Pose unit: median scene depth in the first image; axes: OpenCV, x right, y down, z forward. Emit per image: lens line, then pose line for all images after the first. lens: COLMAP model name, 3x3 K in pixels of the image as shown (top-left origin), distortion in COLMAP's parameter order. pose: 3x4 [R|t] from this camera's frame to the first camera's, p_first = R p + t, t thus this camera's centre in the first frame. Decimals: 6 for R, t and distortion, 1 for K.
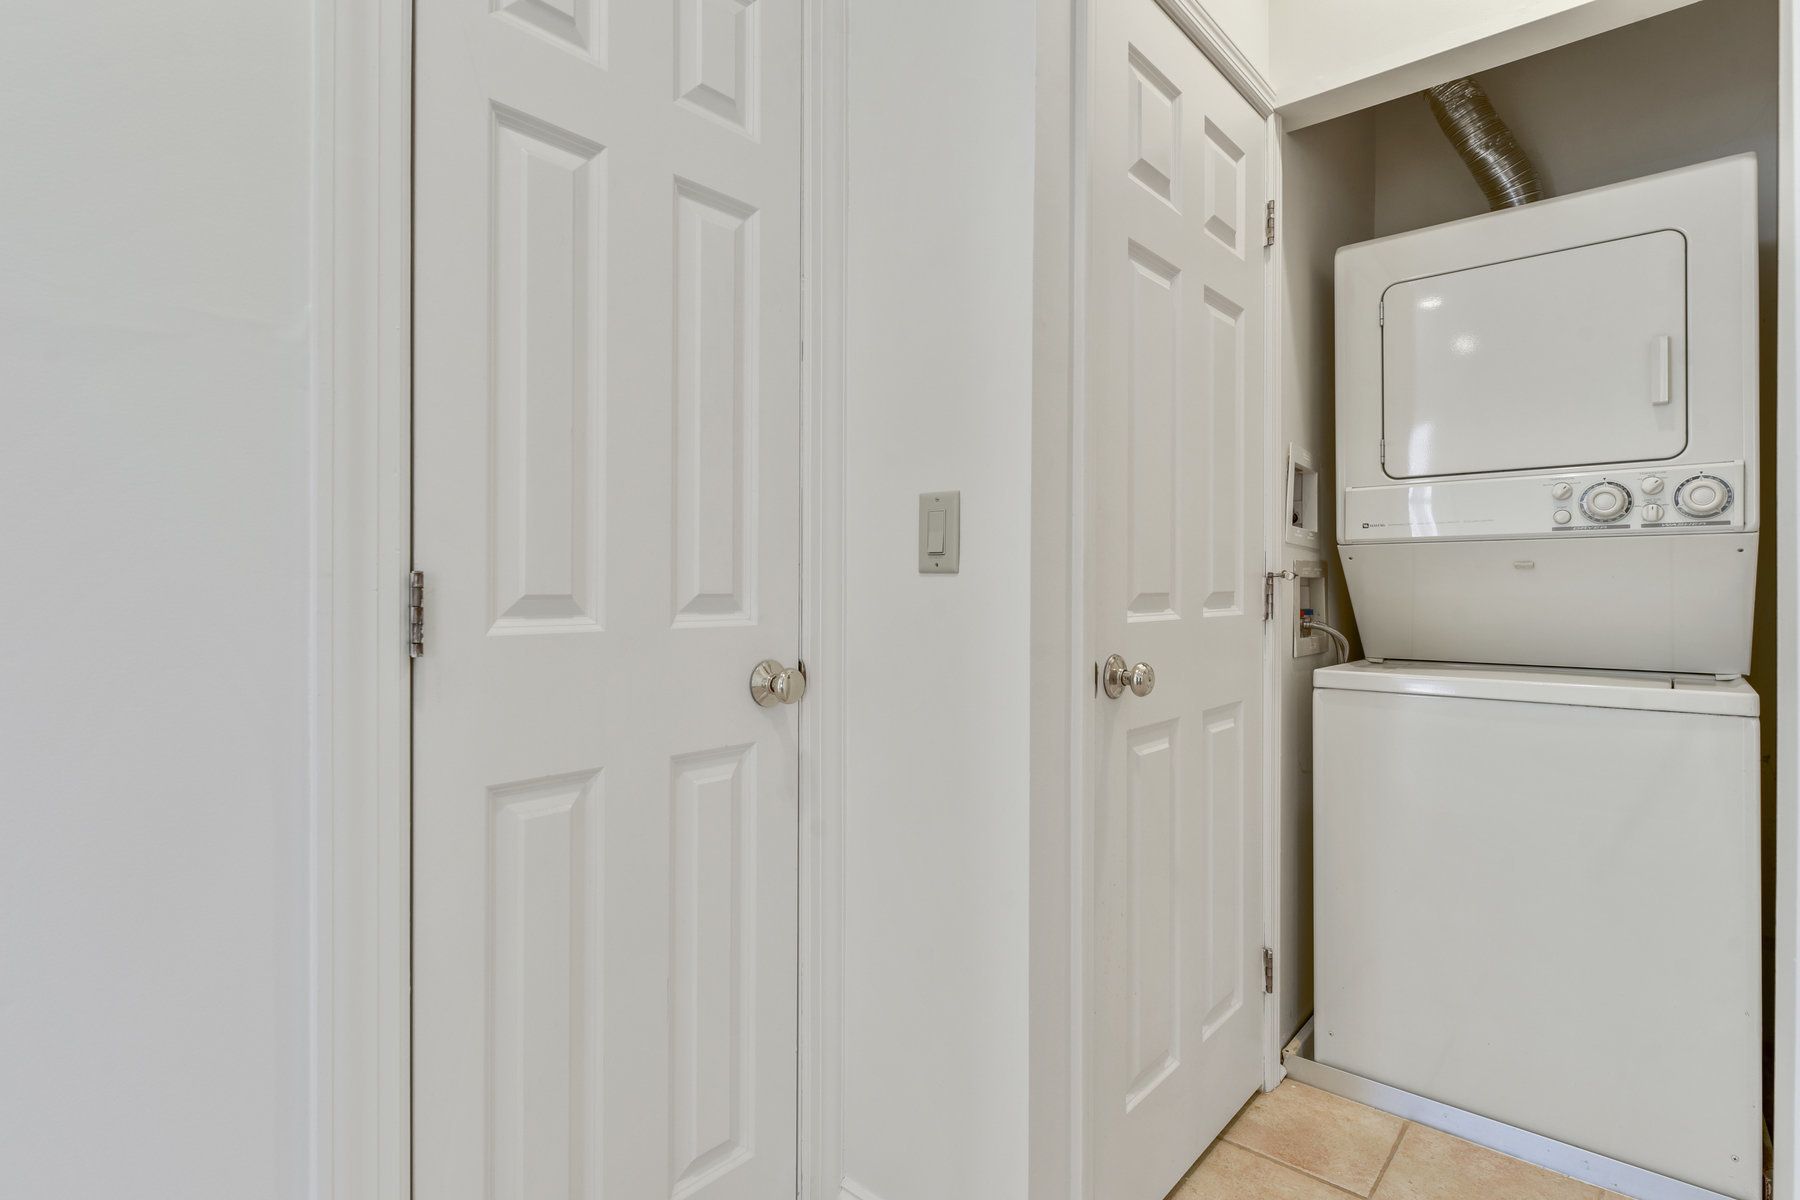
lens RADIAL K [[882.4, 0, 900.0], [0, 882.4, 600.0], [0, 0, 1]] dist [0.009078, -0.000337]
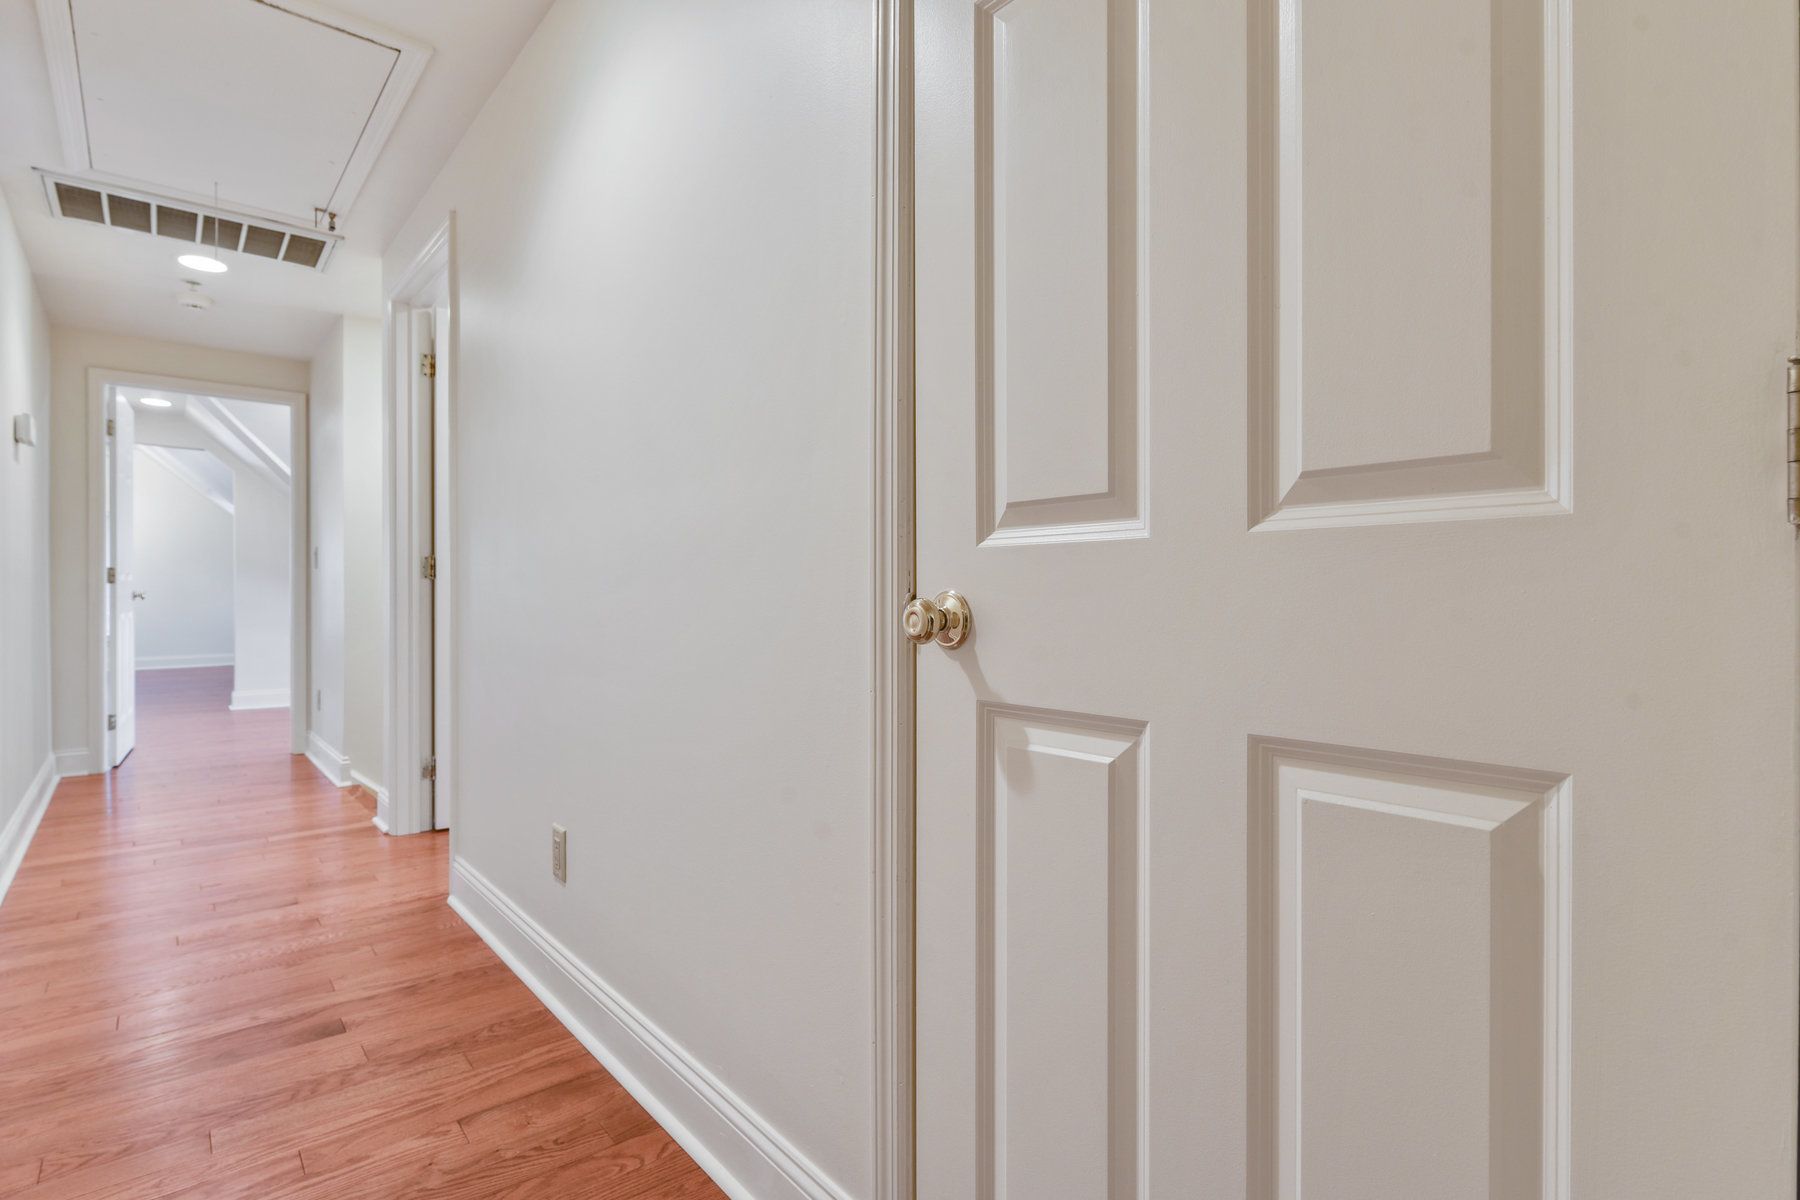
lens RADIAL K [[882.4, 0, 900.0], [0, 882.4, 600.0], [0, 0, 1]] dist [0.009078, -0.000337]
pose [[-0.148206, 0.003901, -0.988949, 0.387649], [-0.007956, 0.999955, 0.005137, 0.078111], [0.988924, 0.008630, -0.148168, 0.824741]]
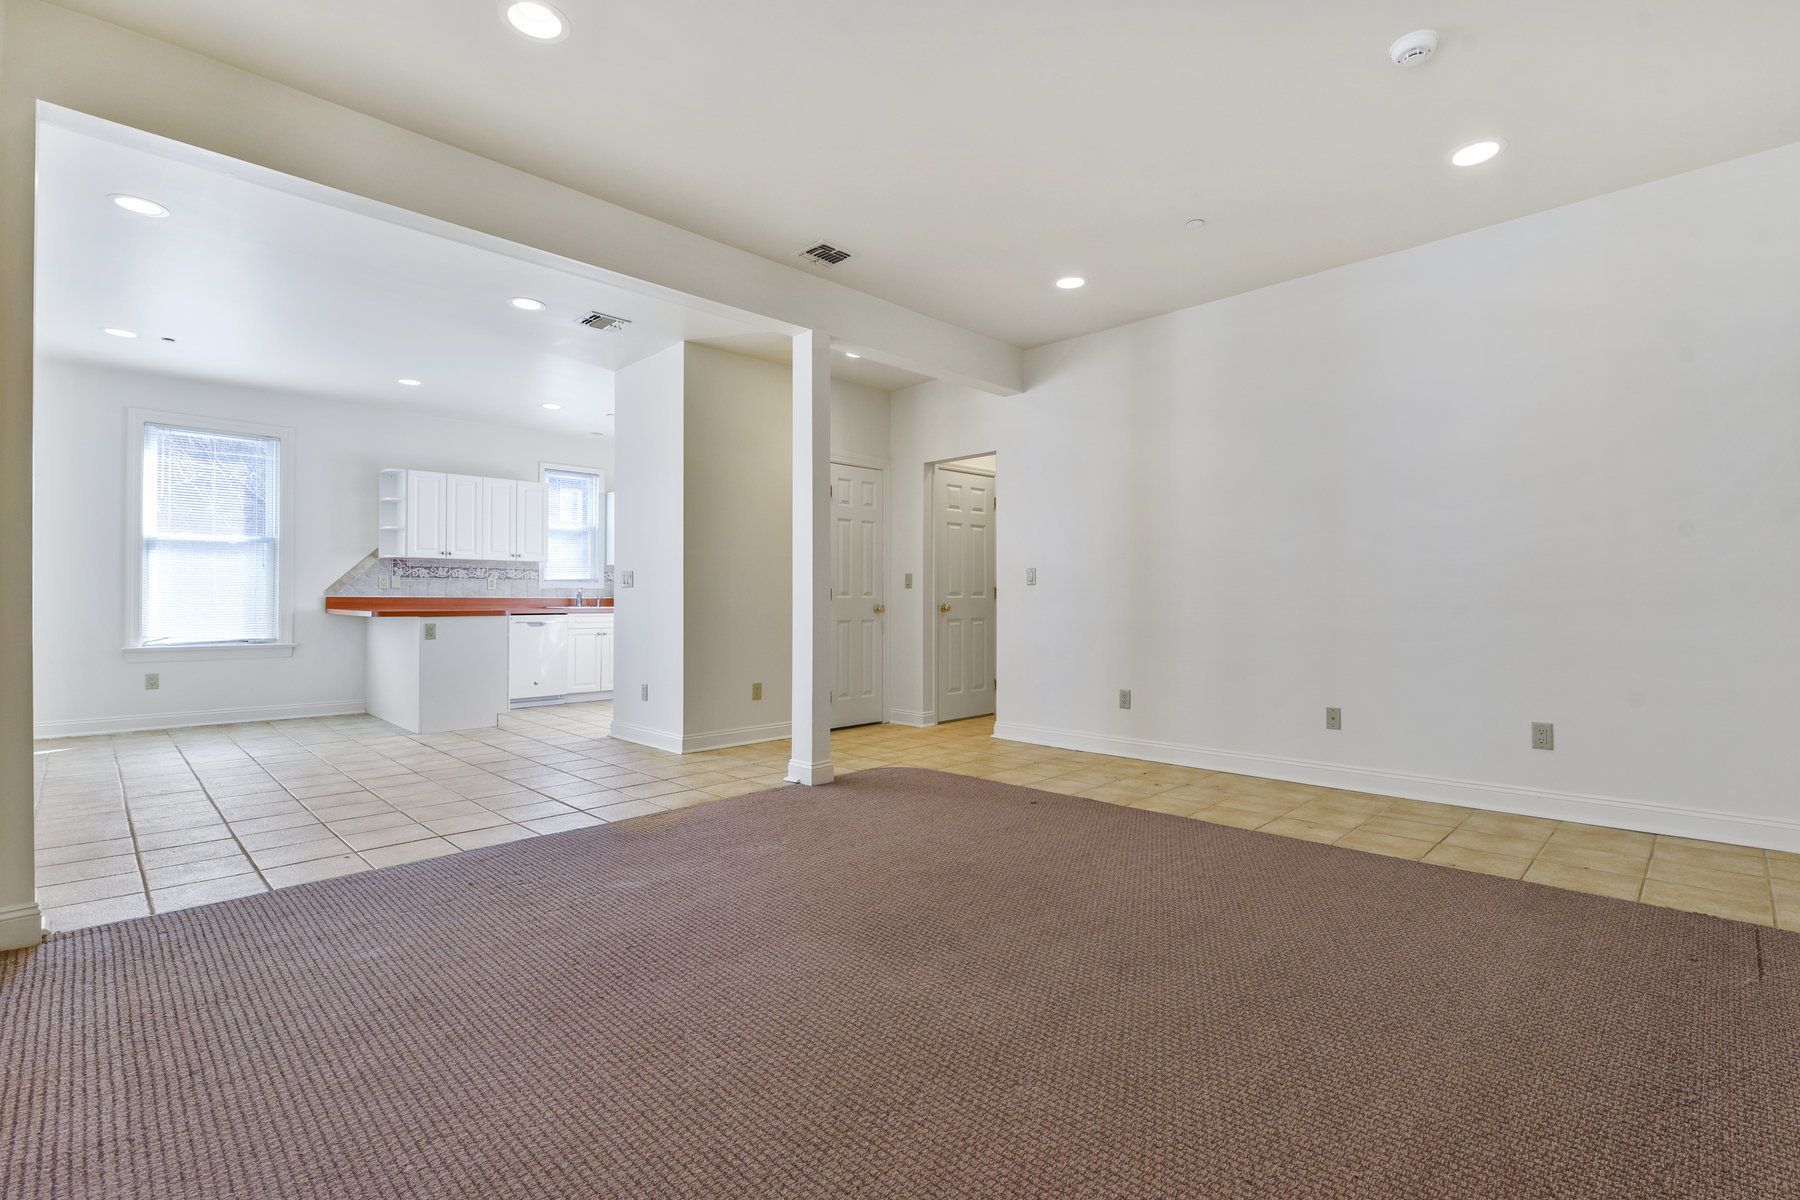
lens RADIAL K [[813.6, 0, 904.4], [0, 813.6, 597.3], [0, 0, 1]] dist [-0.003161, -0.000157]
pose [[0.998433, -0.000505, -0.055959, 0.313285], [-0.000067, 0.999948, -0.010220, 0.079542], [0.055961, 0.010207, 0.998381, -4.183293]]
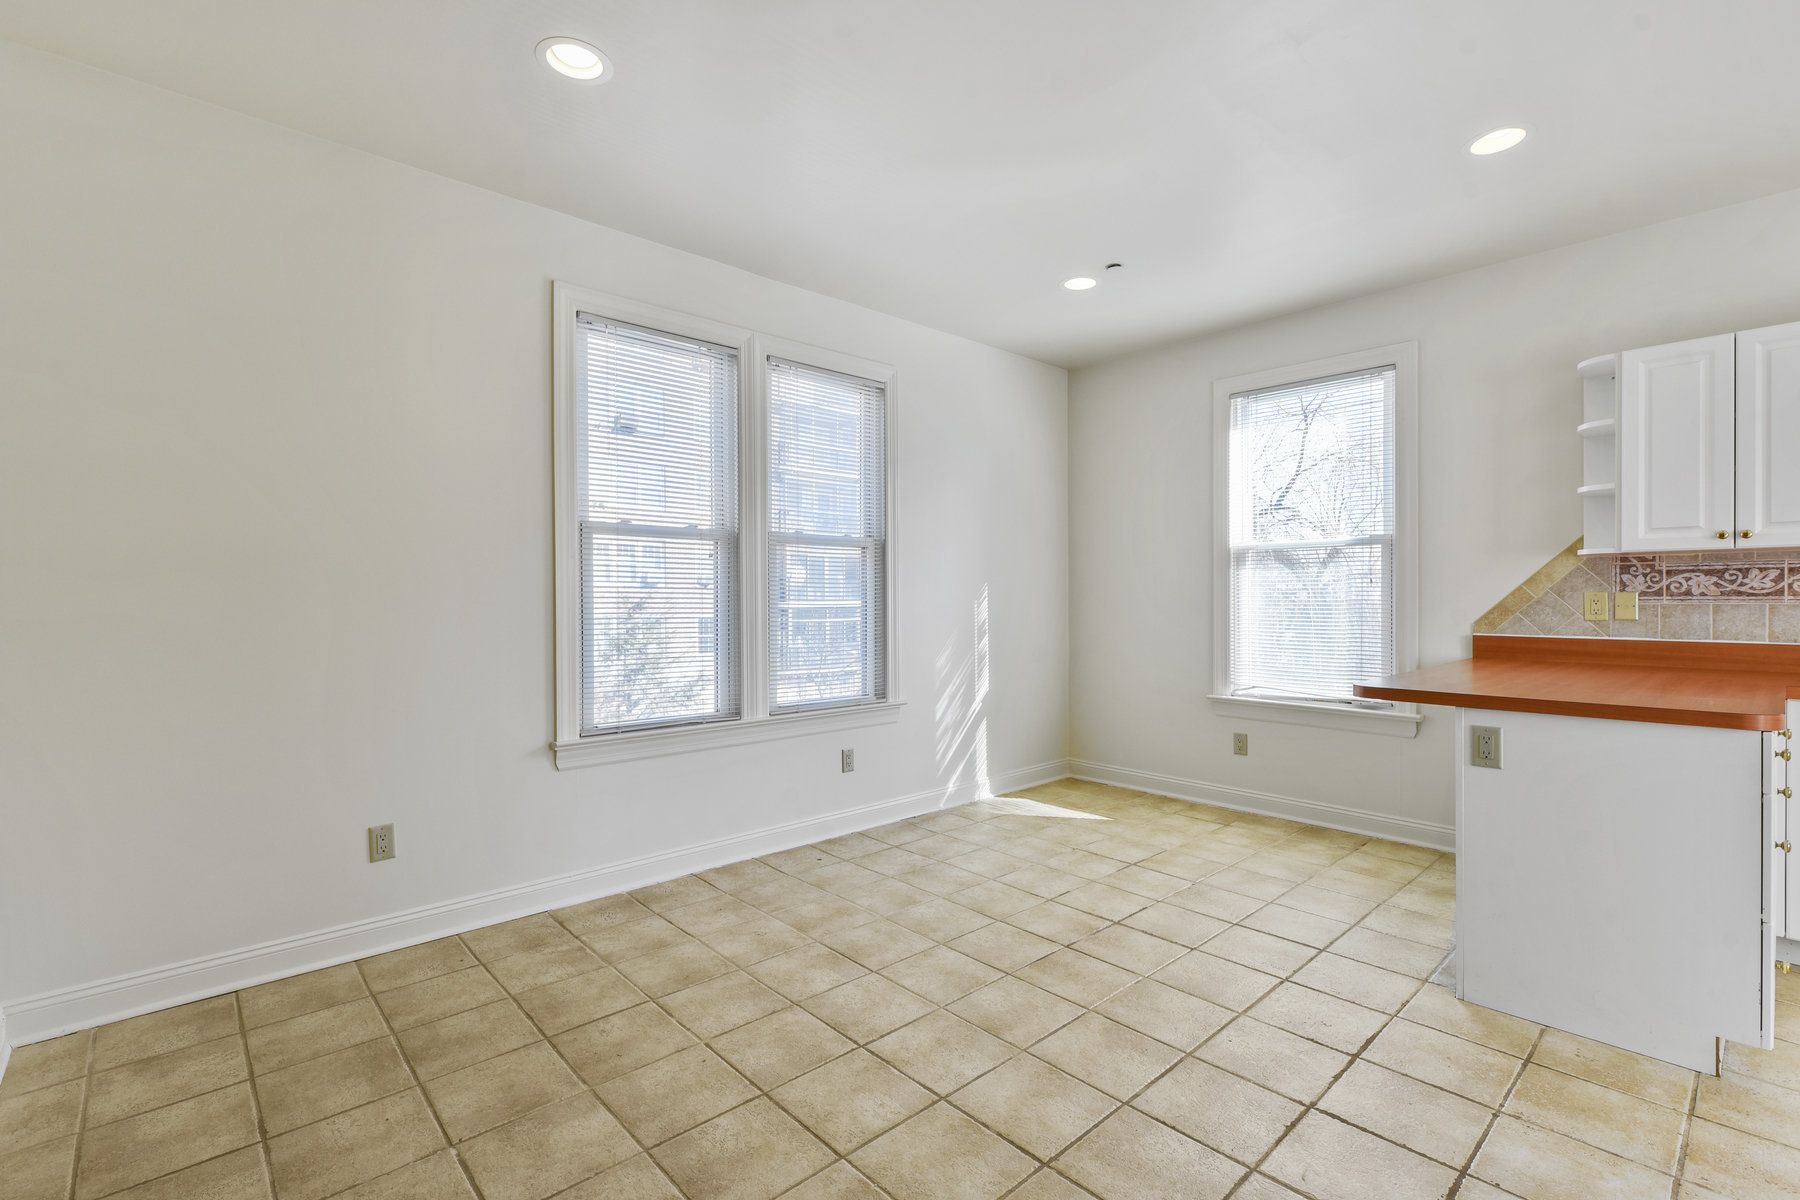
lens RADIAL K [[809.9, 0, 902.9], [0, 809.9, 598.0], [0, 0, 1]] dist [0.016106, -0.009043]
pose [[-0.102981, -0.000731, -0.994683, -0.768371], [-0.005486, 0.999985, -0.000167, -0.105237], [0.994668, 0.005440, -0.102983, -0.615303]]
